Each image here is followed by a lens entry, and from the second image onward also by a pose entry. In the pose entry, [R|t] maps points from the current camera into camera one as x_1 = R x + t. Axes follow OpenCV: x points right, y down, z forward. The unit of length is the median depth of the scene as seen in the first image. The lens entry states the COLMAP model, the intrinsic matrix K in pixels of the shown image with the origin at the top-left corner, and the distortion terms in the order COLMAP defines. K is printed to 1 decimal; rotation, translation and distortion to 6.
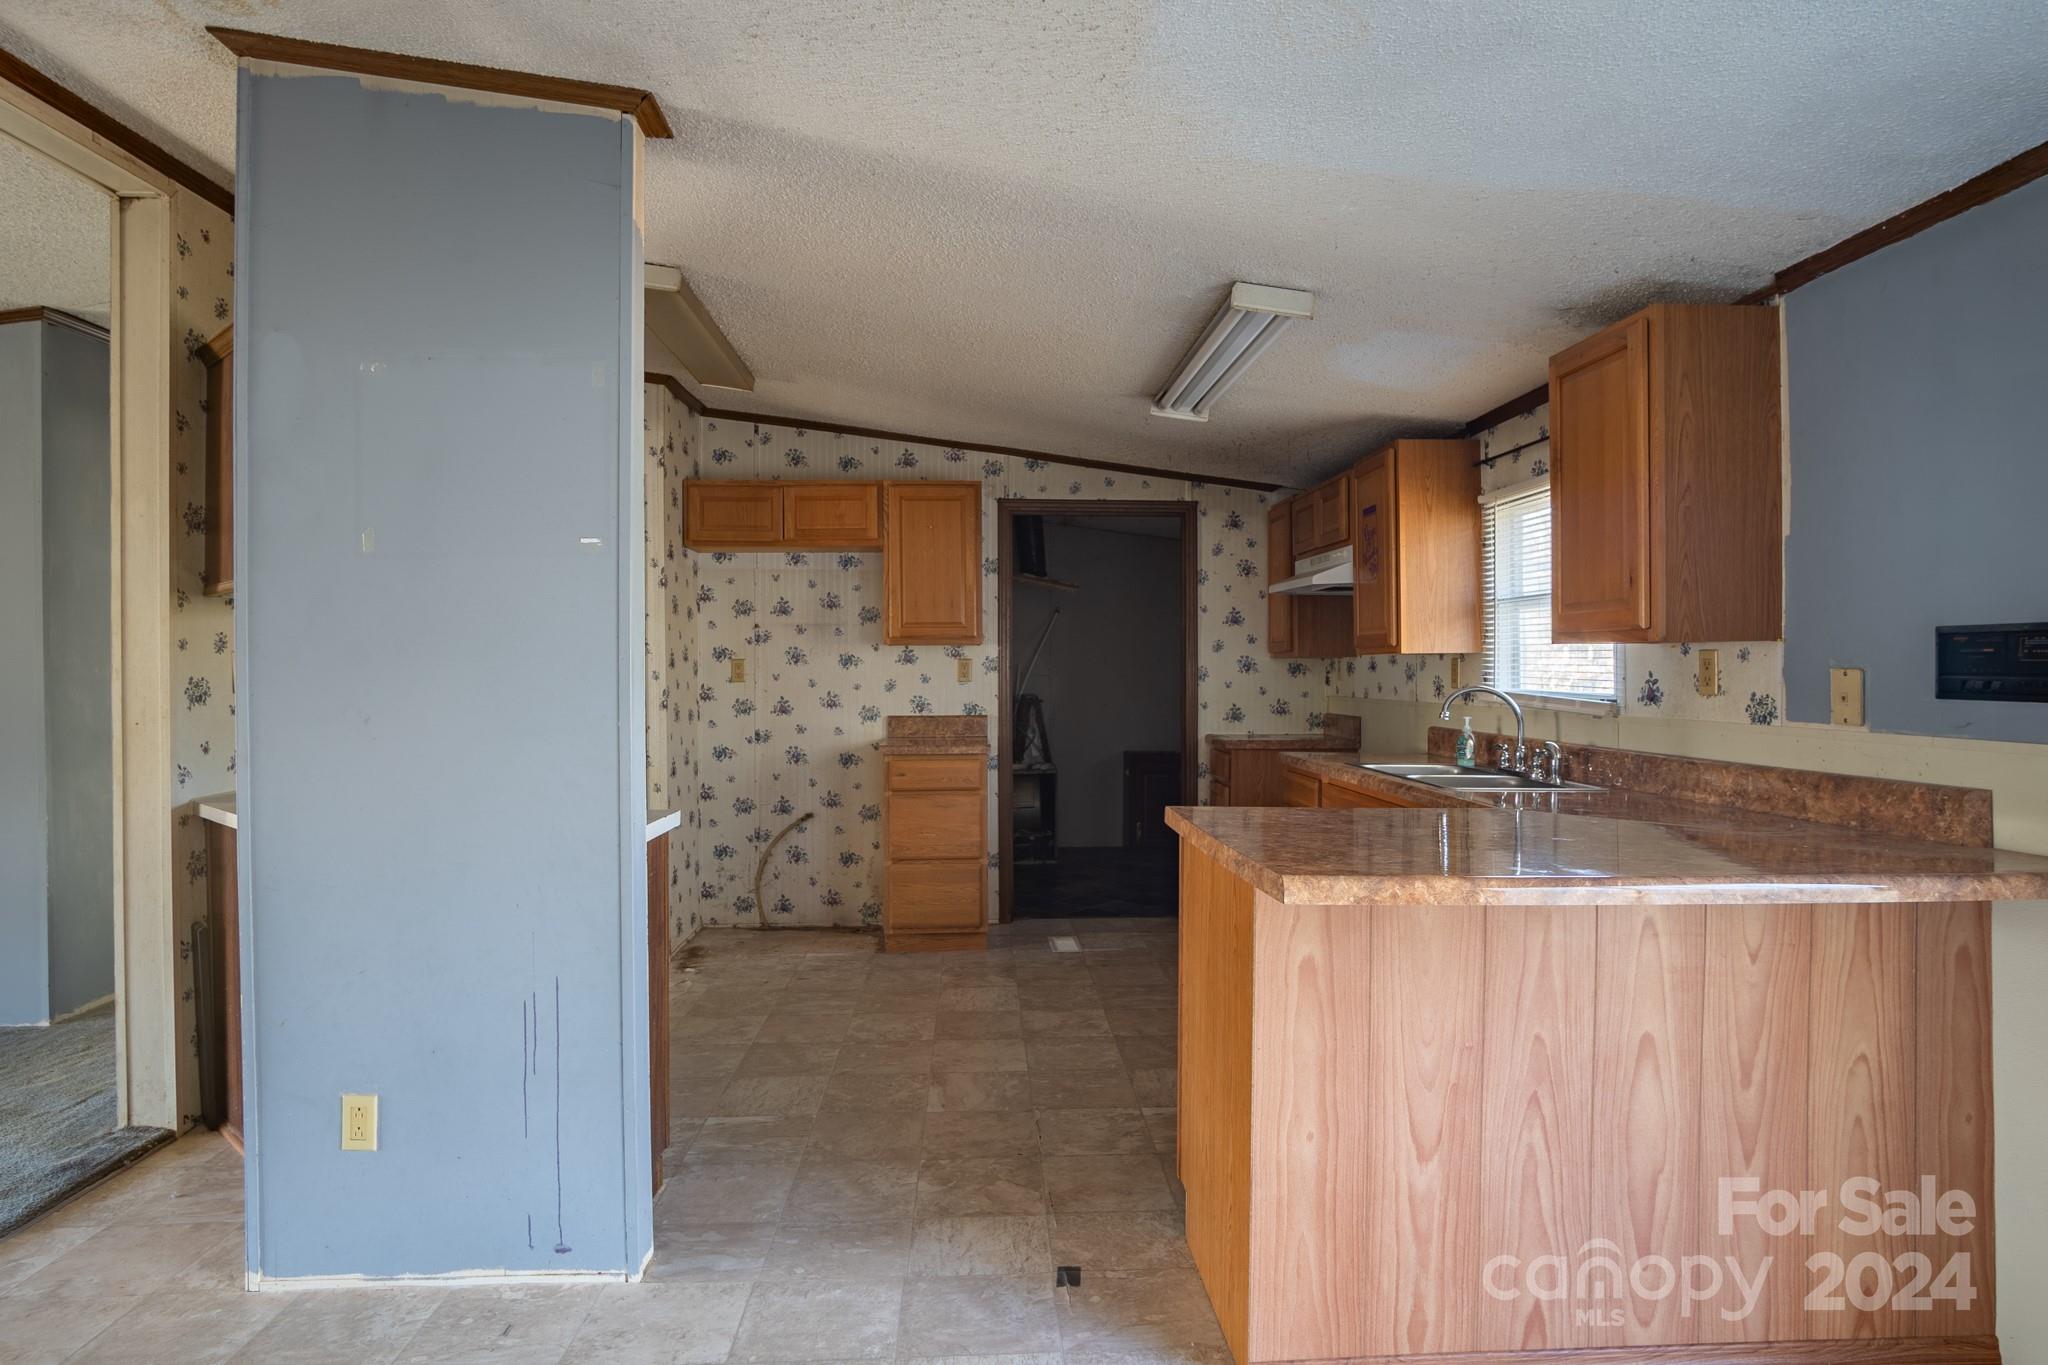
lens RADIAL K [[1113.8, 0, 1024.5], [0, 1113.8, 674.4], [0, 0, 1]] dist [-0.026183, 0.002230]
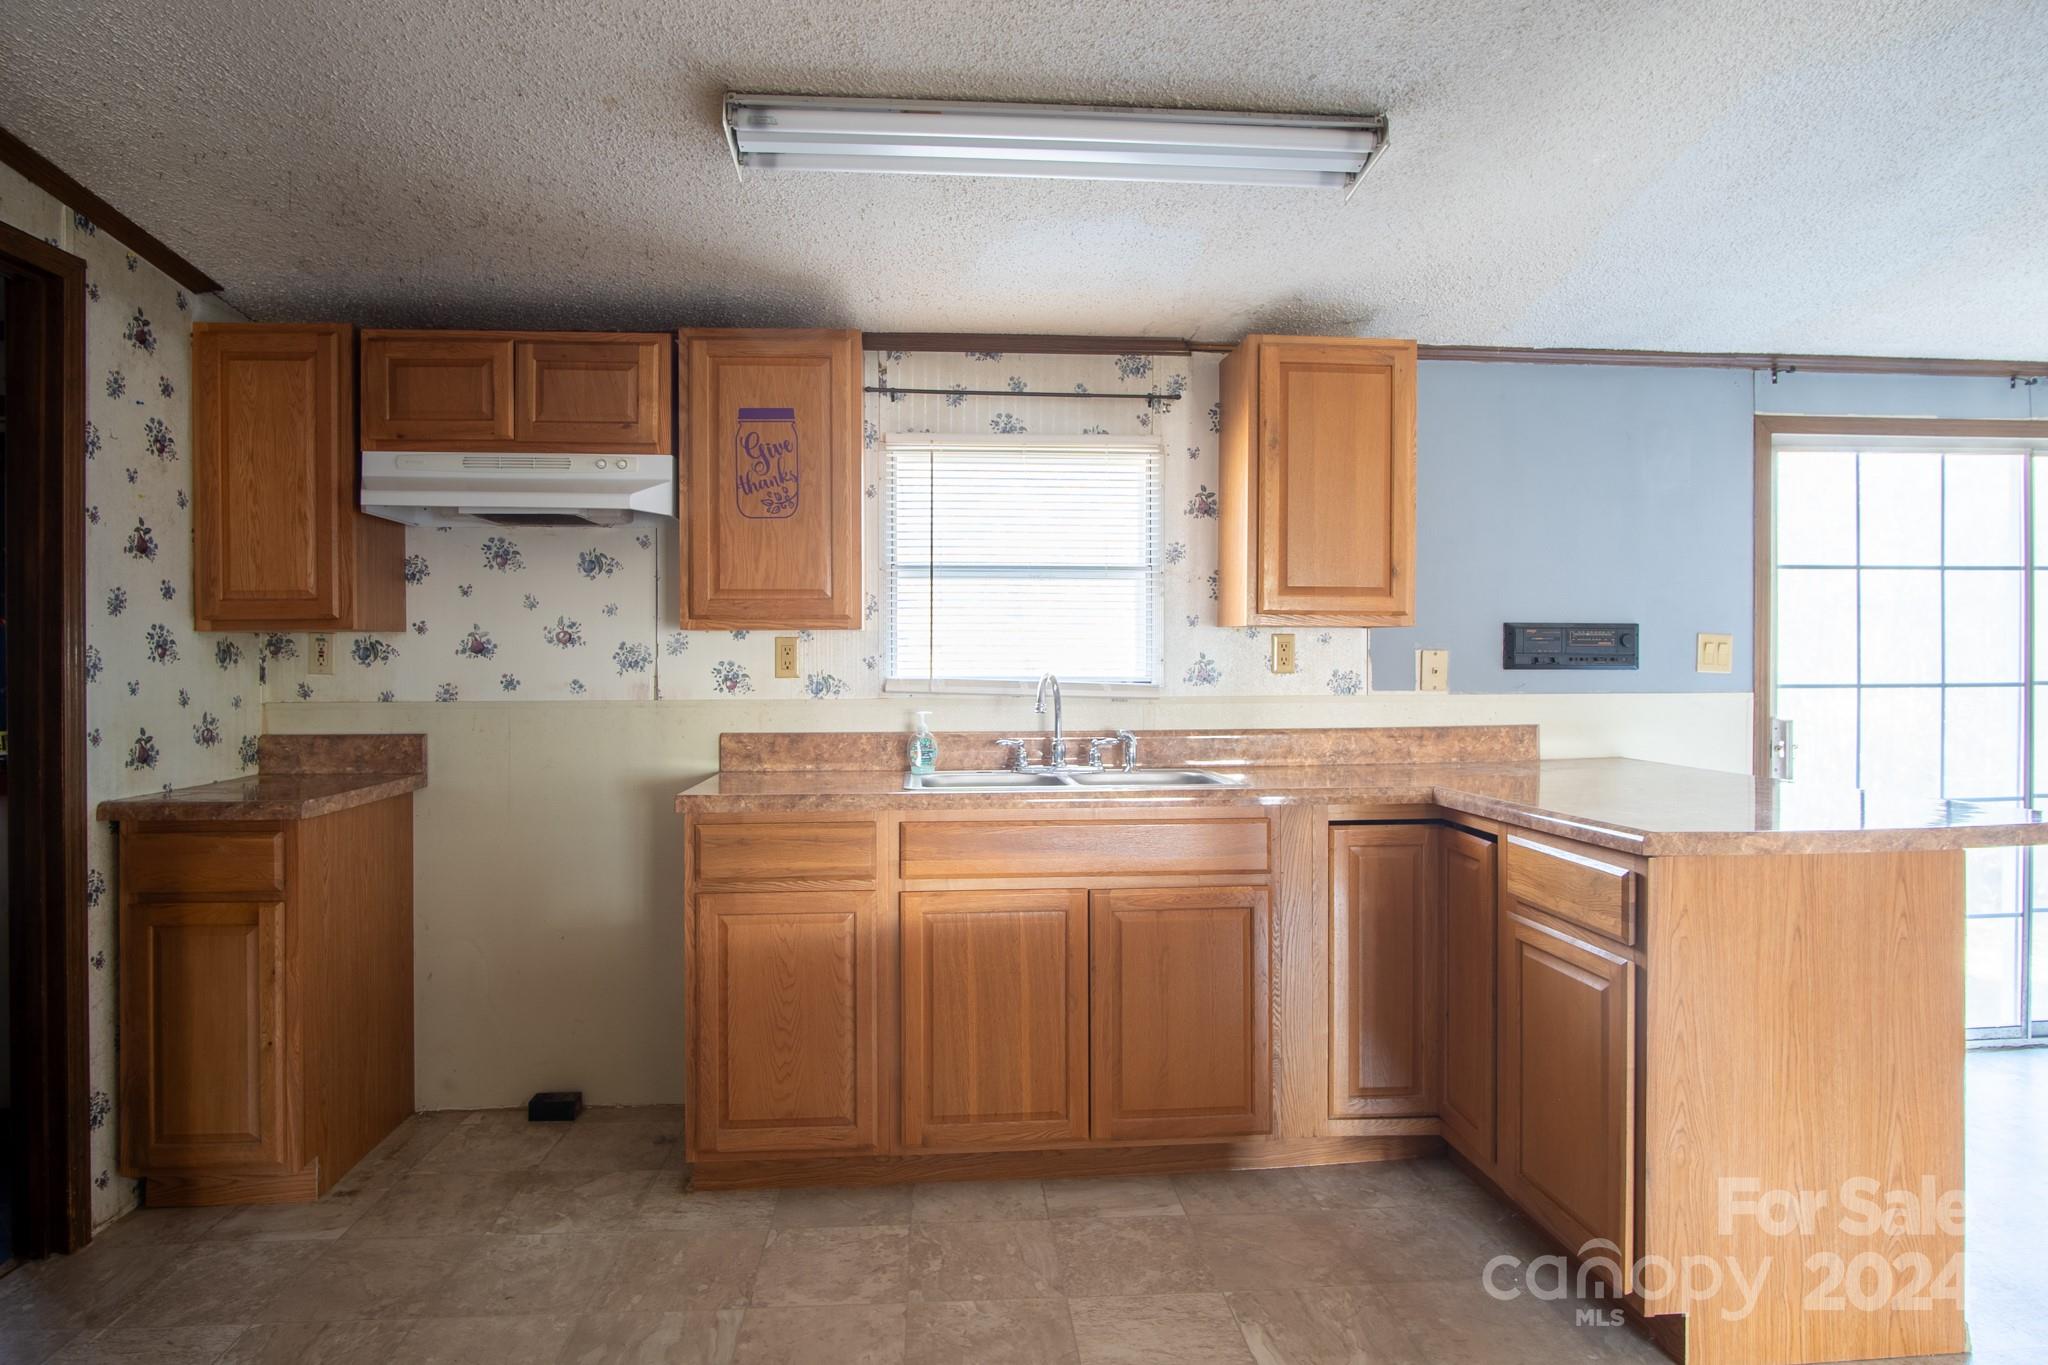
lens RADIAL K [[1113.8, 0, 986.1], [0, 1113.8, 652.9], [0, 0, 1]] dist [-0.026183, 0.002230]
pose [[-0.014896, -0.000034, 0.999889, -0.489033], [0.007300, 0.999973, 0.000143, -0.004404], [-0.999862, 0.007301, -0.014895, 1.199190]]
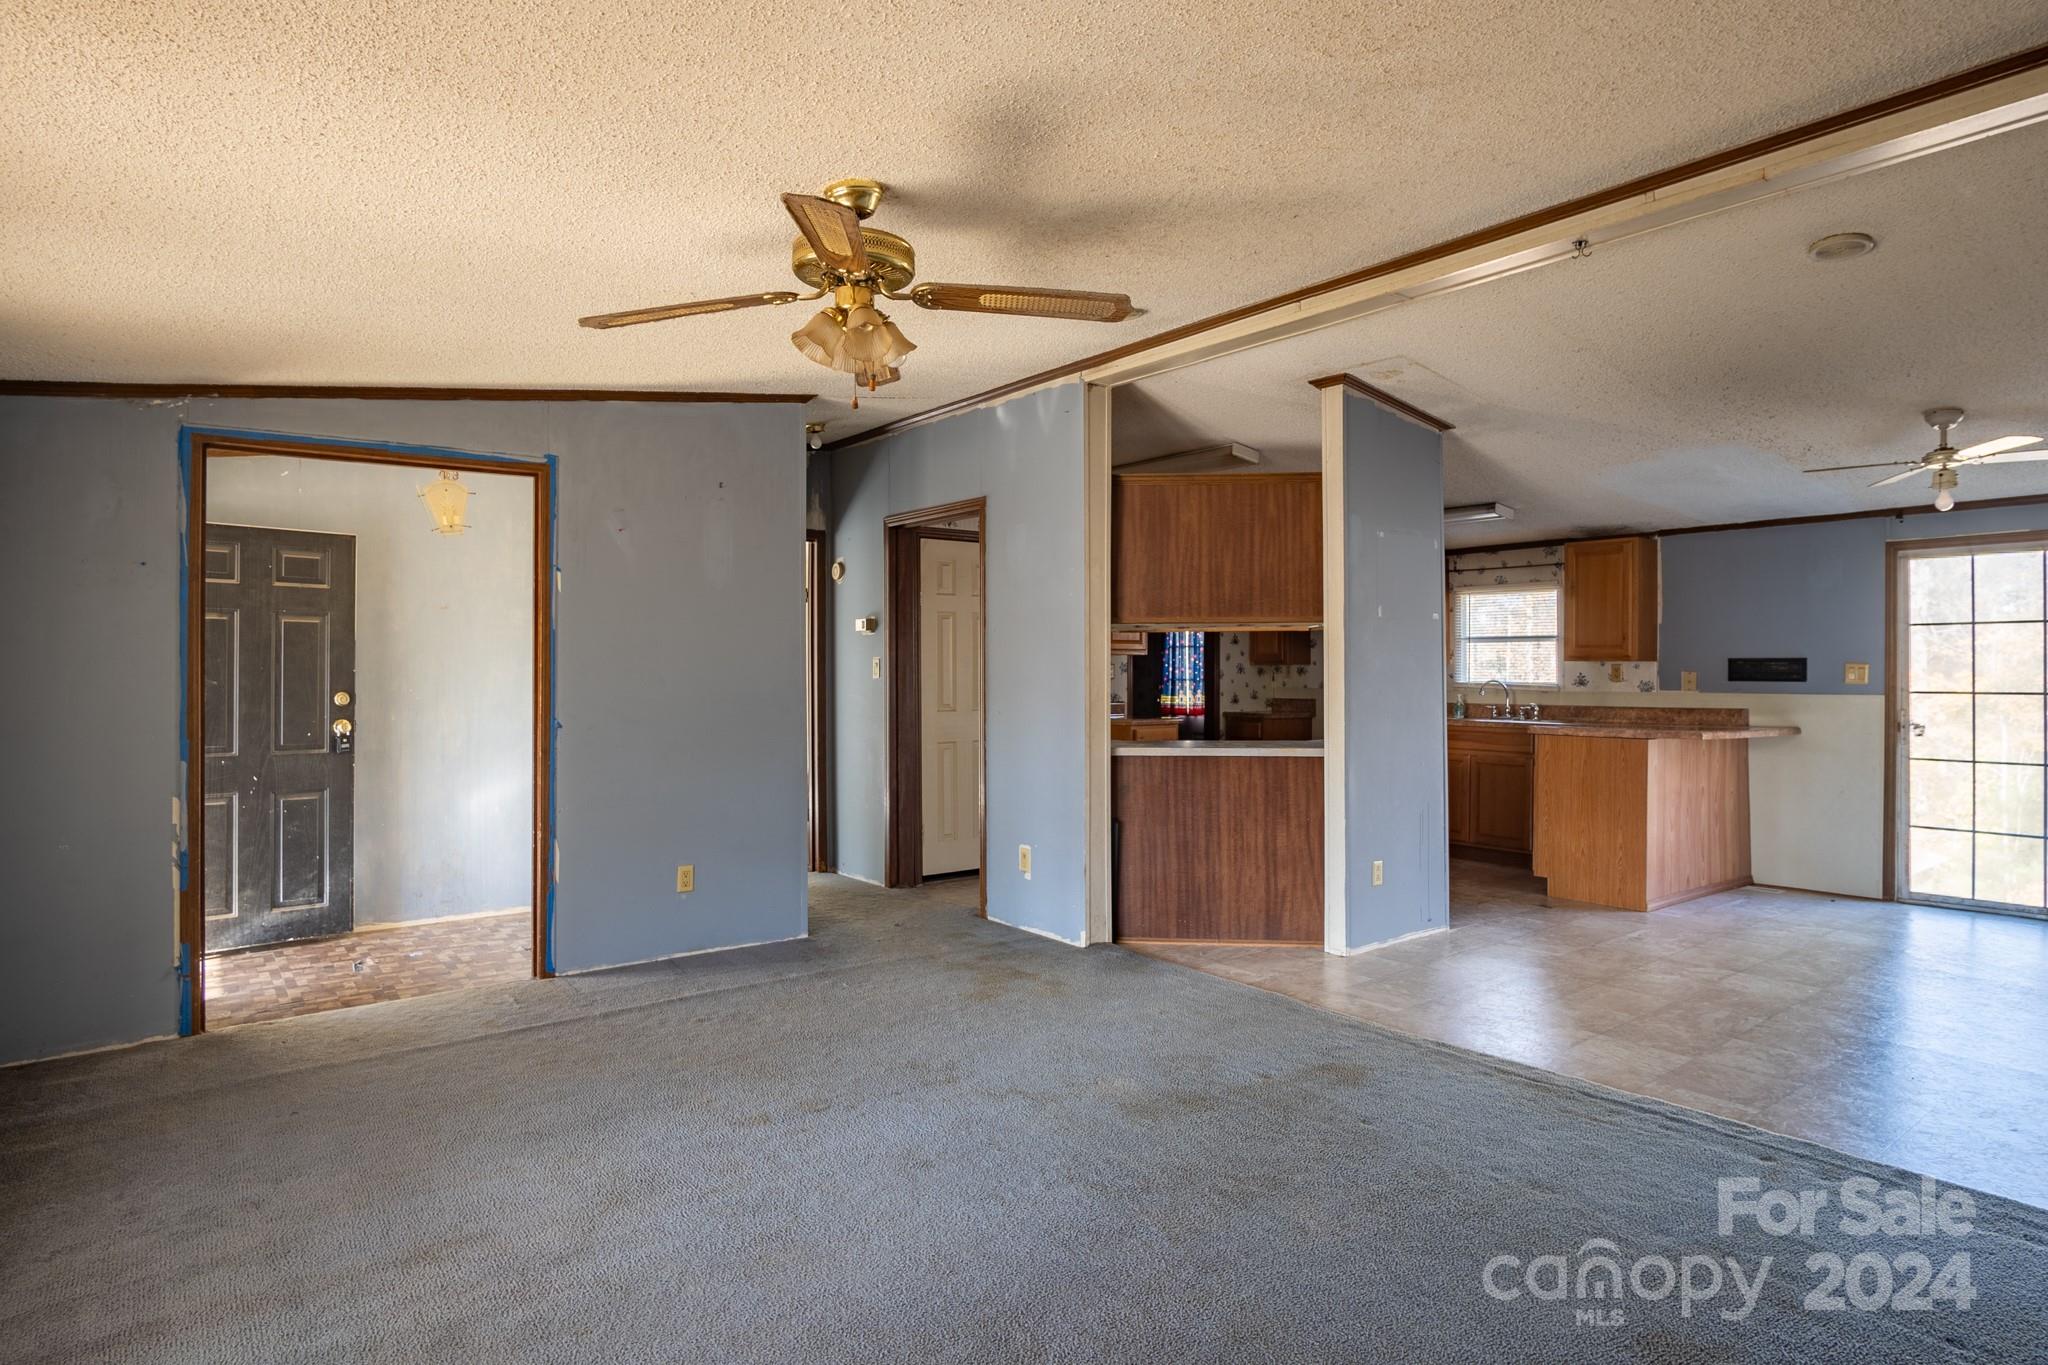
lens RADIAL K [[1113.8, 0, 1034.7], [0, 1113.8, 682.0], [0, 0, 1]] dist [-0.026183, 0.002230]
pose [[0.824782, -0.001909, 0.565447, -1.783864], [0.000145, 0.999995, 0.003165, 0.009992], [-0.565450, -0.002529, 0.824778, -0.334162]]
